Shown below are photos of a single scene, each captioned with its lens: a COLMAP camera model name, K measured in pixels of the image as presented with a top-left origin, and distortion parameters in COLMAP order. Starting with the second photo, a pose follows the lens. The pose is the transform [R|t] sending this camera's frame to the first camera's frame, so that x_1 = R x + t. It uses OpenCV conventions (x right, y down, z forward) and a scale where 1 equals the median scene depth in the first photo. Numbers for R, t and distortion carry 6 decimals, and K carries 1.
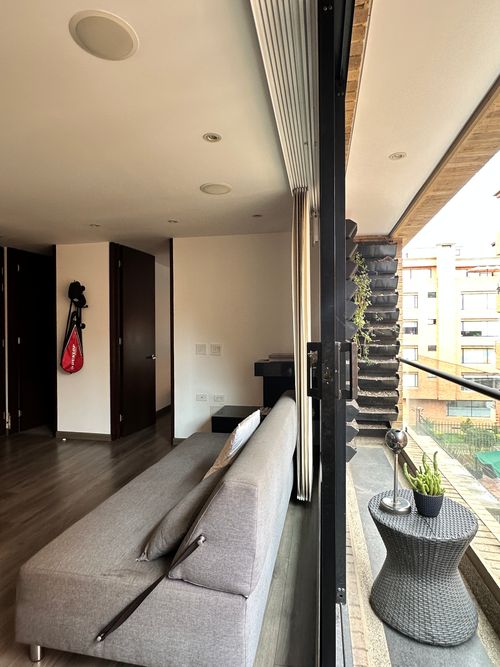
lens RADIAL K [[383.4, 0, 248.5], [0, 383.4, 334.0], [0, 0, 1]] dist [-0.000664, 0.000011]
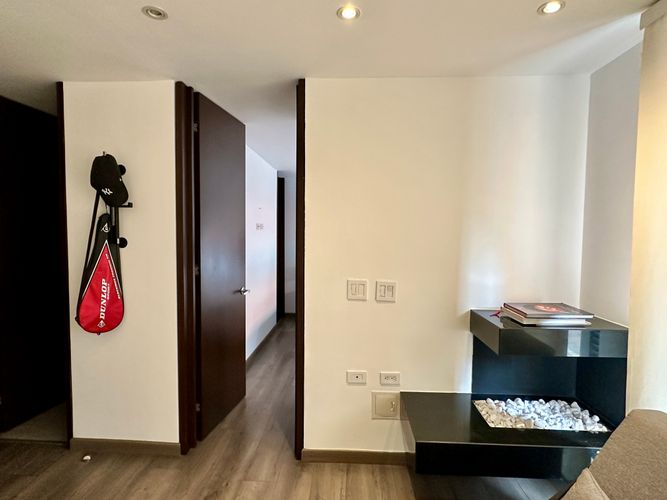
lens RADIAL K [[361.3, 0, 333.6], [0, 361.3, 251.6], [0, 0, 1]] dist [0.001105, -0.001485]
pose [[0.990101, 0.009833, 0.140013, -0.216854], [-0.016916, 0.998631, 0.049489, -0.037832], [-0.139335, -0.051368, 0.988912, 0.474941]]
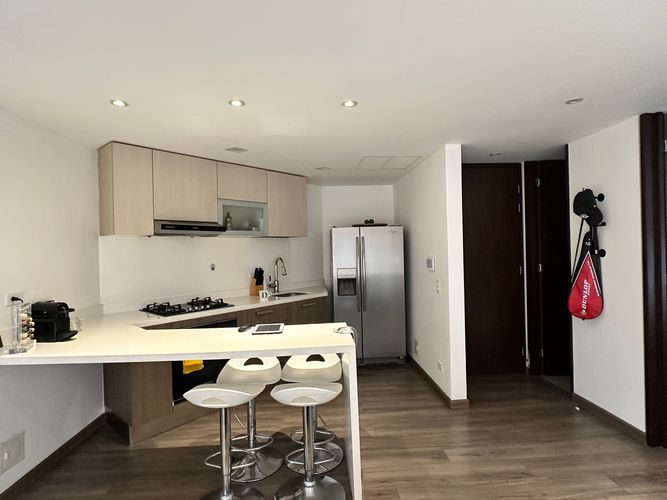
lens RADIAL K [[361.3, 0, 331.5], [0, 361.3, 246.9], [0, 0, 1]] dist [0.001105, -0.001485]
pose [[0.238394, -0.003278, -0.971163, 0.075941], [0.019548, 0.999808, 0.001424, -0.042093], [0.970972, -0.019324, 0.238412, 0.386762]]
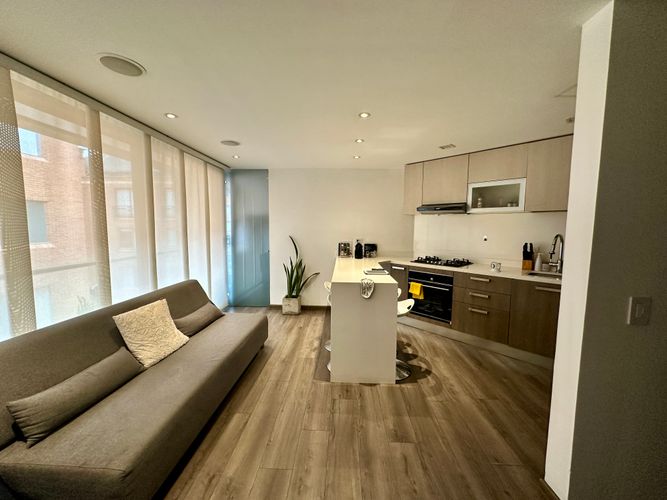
lens RADIAL K [[265.8, 0, 334.3], [0, 265.8, 248.6], [0, 0, 1]] dist [-0.002218, 0.001018]
pose [[-0.988769, 0.008805, -0.149189, -0.266583], [-0.004629, 0.995980, 0.089460, -0.035784], [0.149377, 0.089146, -0.984753, 1.023902]]
